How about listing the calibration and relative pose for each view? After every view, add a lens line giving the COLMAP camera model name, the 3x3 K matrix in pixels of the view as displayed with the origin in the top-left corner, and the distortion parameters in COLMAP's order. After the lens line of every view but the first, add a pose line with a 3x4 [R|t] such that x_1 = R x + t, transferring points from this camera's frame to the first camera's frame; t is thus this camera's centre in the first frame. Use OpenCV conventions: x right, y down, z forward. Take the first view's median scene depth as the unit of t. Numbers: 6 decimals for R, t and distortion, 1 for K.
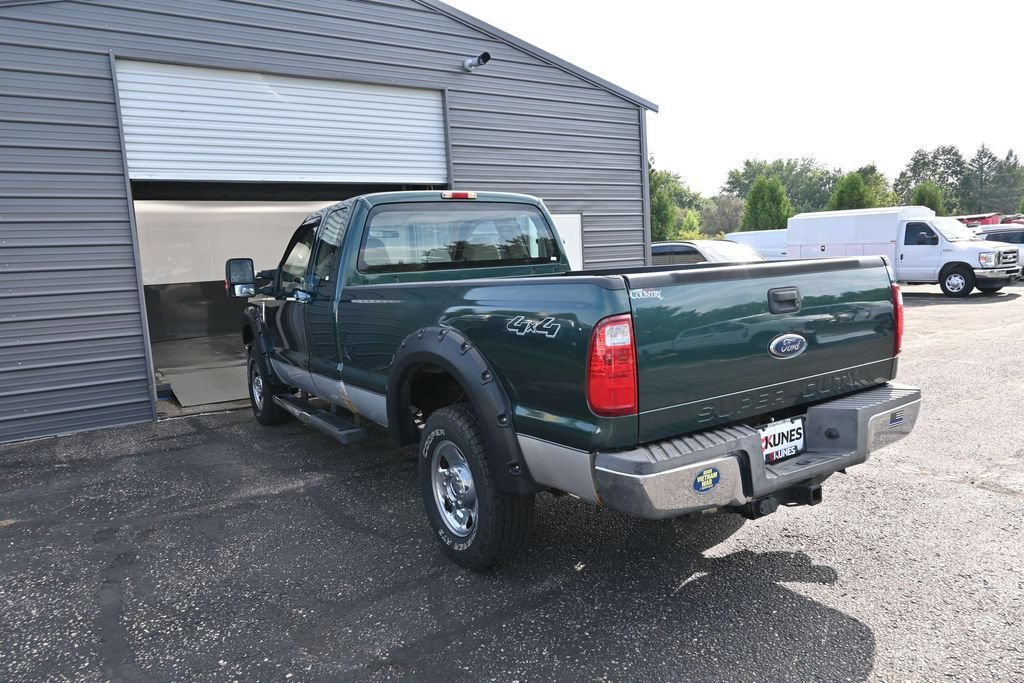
lens RADIAL K [[697.5, 0, 512.0], [0, 697.5, 341.5], [0, 0, 1]] dist [-0.005669, 0.001937]
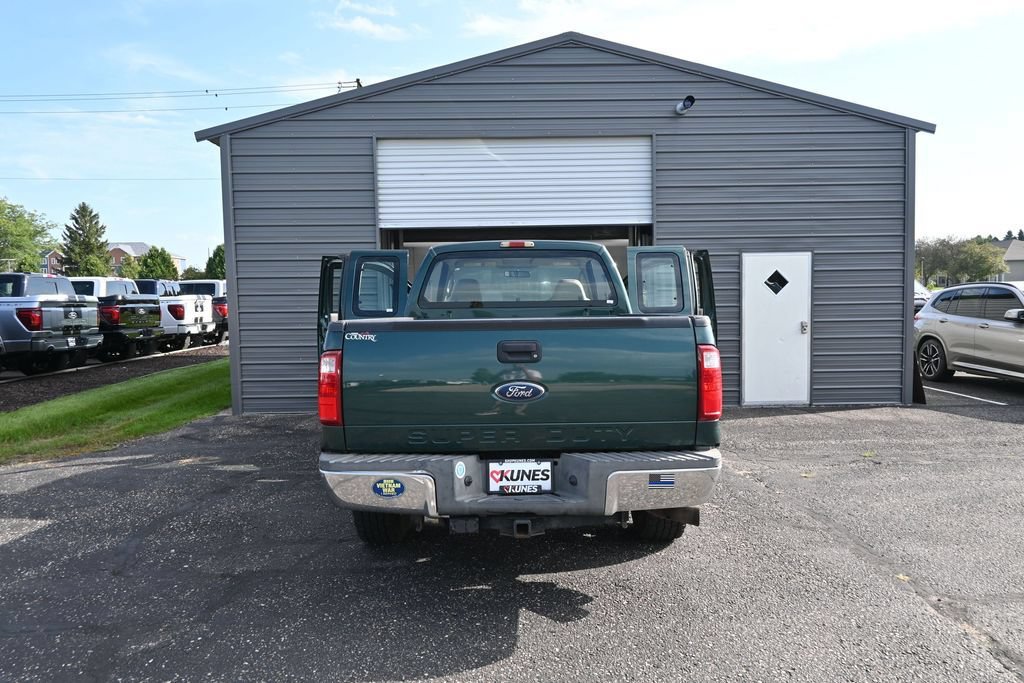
lens RADIAL K [[706.2, 0, 512.0], [0, 706.2, 341.5], [0, 0, 1]] dist [0.006918, -0.002149]
pose [[0.838265, 0.071719, -0.540525, 0.600332], [-0.092945, 0.995598, -0.012043, -0.036326], [0.537283, 0.060335, 0.841241, 0.019049]]
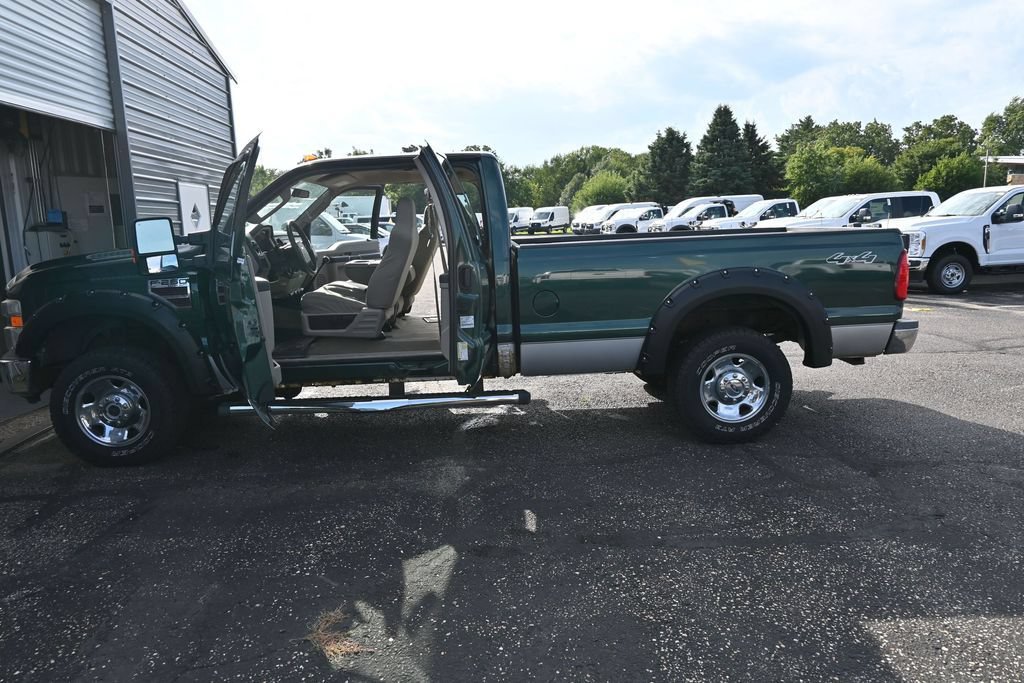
lens RADIAL K [[706.2, 0, 512.0], [0, 706.2, 341.5], [0, 0, 1]] dist [0.006918, -0.002149]
pose [[0.502436, -0.103123, 0.858443, -1.062143], [0.100608, 0.993090, 0.060413, -0.004808], [-0.858741, 0.056013, 0.509339, 0.480897]]
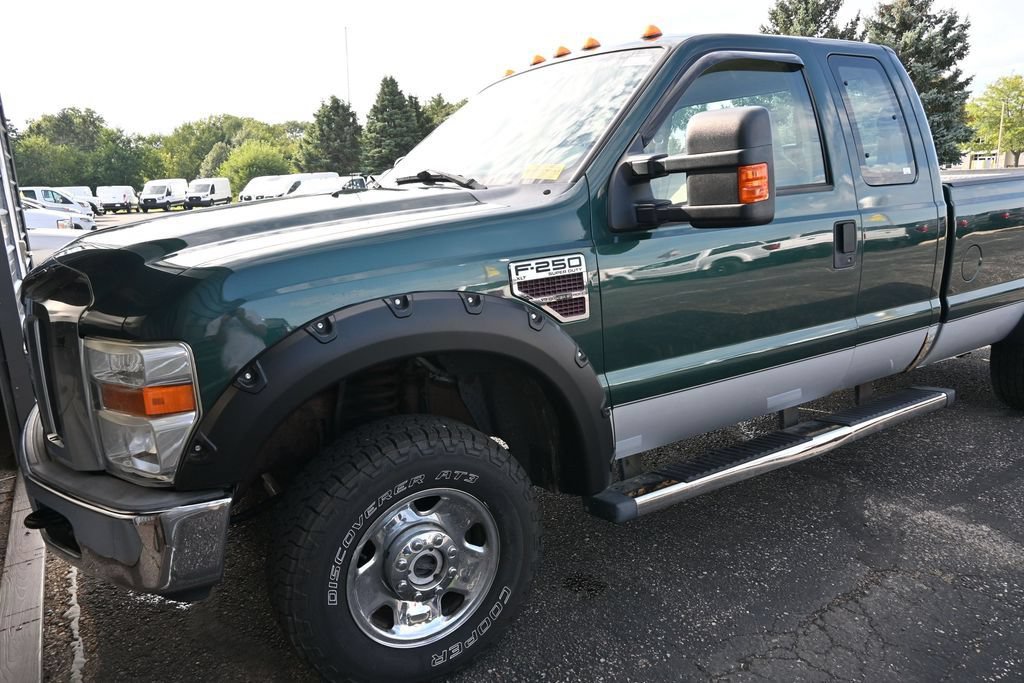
lens RADIAL K [[697.5, 0, 512.0], [0, 697.5, 341.5], [0, 0, 1]] dist [-0.005669, 0.001937]
pose [[0.023698, -0.168066, 0.985491, -0.907347], [0.153603, 0.974675, 0.162527, -0.098588], [-0.987848, 0.147523, 0.048913, 1.343822]]
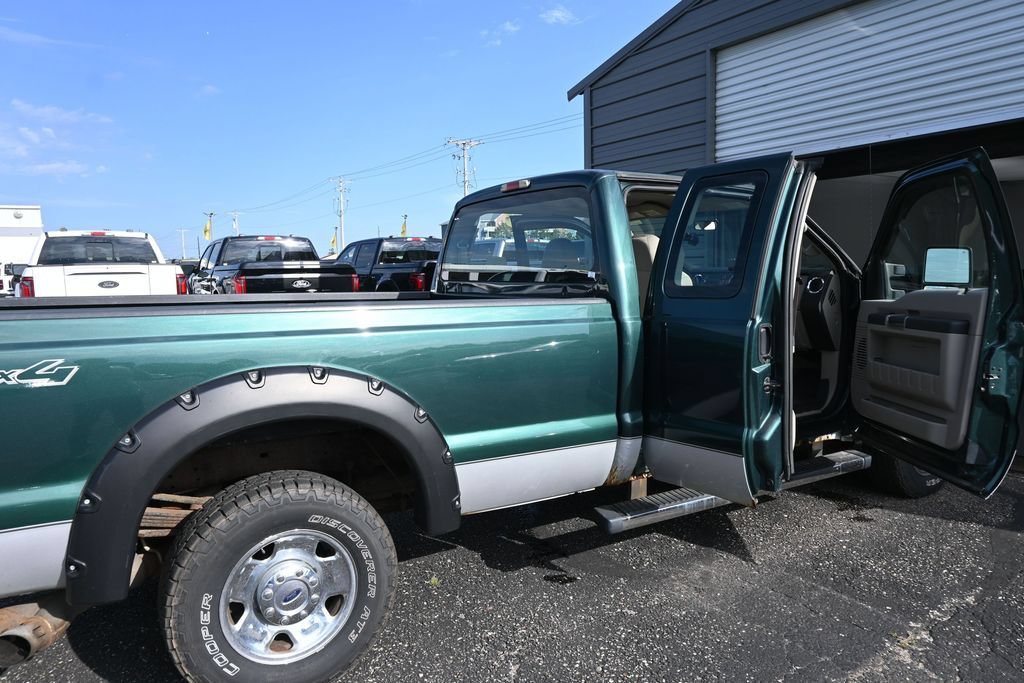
lens RADIAL K [[706.2, 0, 512.0], [0, 706.2, 341.5], [0, 0, 1]] dist [0.006918, -0.002149]
pose [[-0.016158, 0.153618, -0.987998, 0.757642], [-0.100140, 0.982910, 0.154465, -0.172062], [0.994842, 0.101434, -0.000498, 1.083244]]
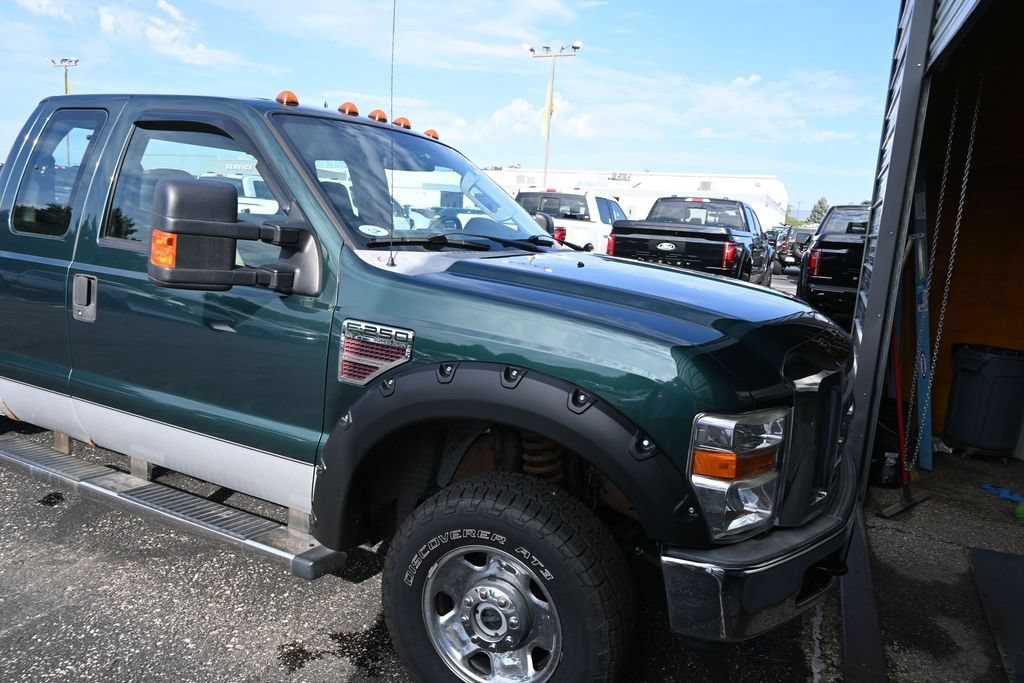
lens RADIAL K [[699.9, 0, 512.0], [0, 699.9, 341.5], [0, 0, 1]] dist [0.000497, -0.002691]
pose [[-0.858170, 0.079665, -0.507147, 0.000121], [-0.084526, 0.952476, 0.292651, -0.248867], [0.506360, 0.294012, -0.810652, 1.990341]]
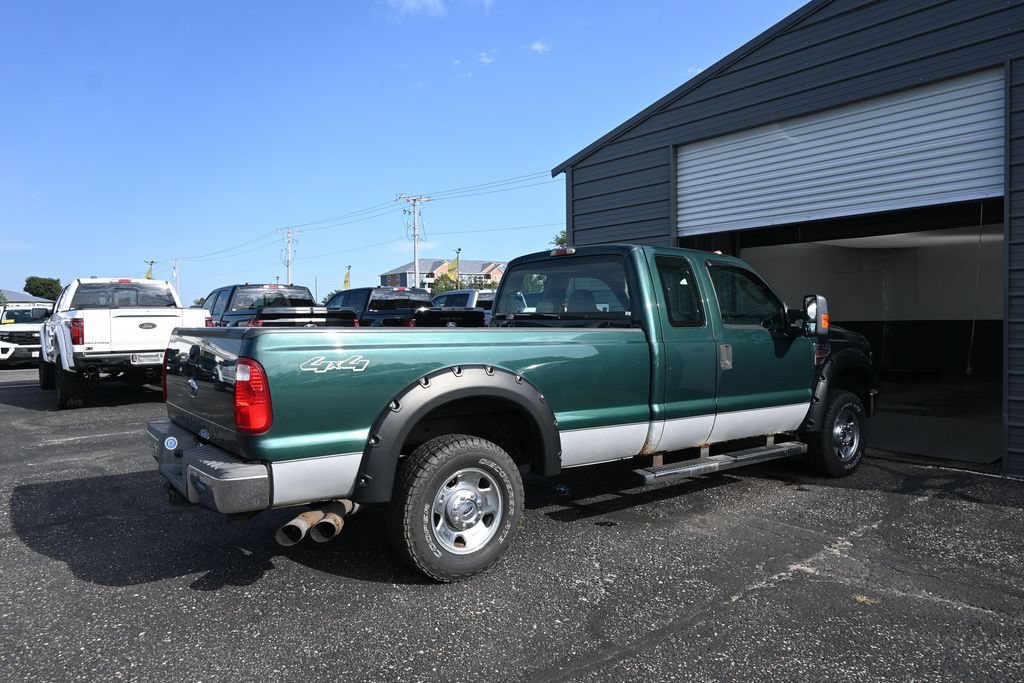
lens RADIAL K [[699.9, 0, 512.0], [0, 699.9, 341.5], [0, 0, 1]] dist [0.000497, -0.002691]
pose [[0.077315, 0.082770, -0.993565, 1.080550], [-0.111827, 0.990980, 0.073853, -0.152739], [0.990715, 0.105397, 0.085873, 0.897015]]
